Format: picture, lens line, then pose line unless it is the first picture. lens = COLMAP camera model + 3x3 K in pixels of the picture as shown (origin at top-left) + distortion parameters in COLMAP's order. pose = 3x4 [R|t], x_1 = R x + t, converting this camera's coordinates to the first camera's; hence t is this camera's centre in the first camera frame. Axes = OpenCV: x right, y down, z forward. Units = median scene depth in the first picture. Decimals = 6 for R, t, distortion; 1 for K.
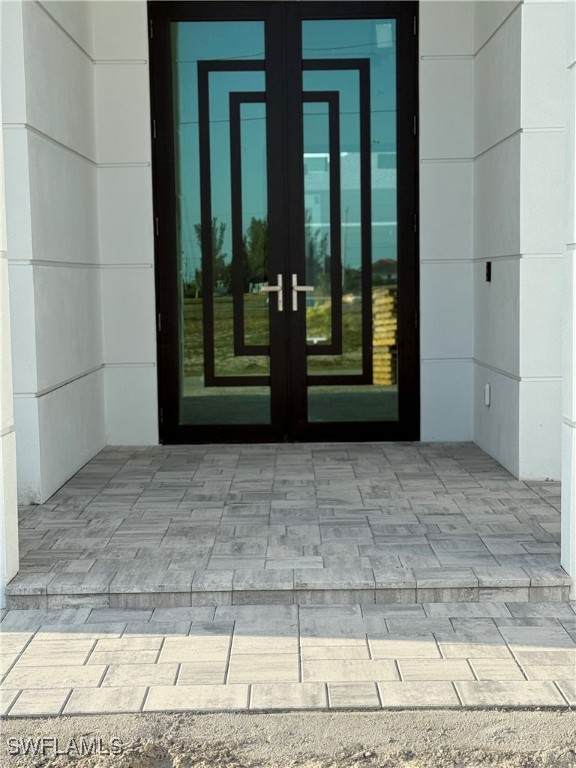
lens RADIAL K [[1413.4, 0, 288.0], [0, 1413.4, 384.0], [0, 0, 1]] dist [0.189750, 0.035787]
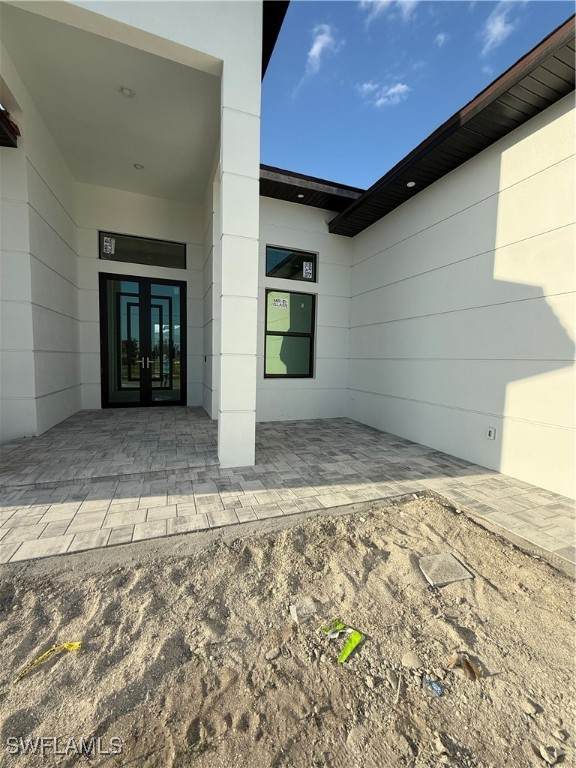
lens RADIAL K [[306.8, 0, 288.4], [0, 306.8, 380.6], [0, 0, 1]] dist [-0.000805, 0.000418]
pose [[0.935450, 0.009568, 0.353330, 0.101839], [-0.009182, 0.999954, -0.002768, -0.039405], [-0.353340, -0.000655, 0.935495, 0.330230]]
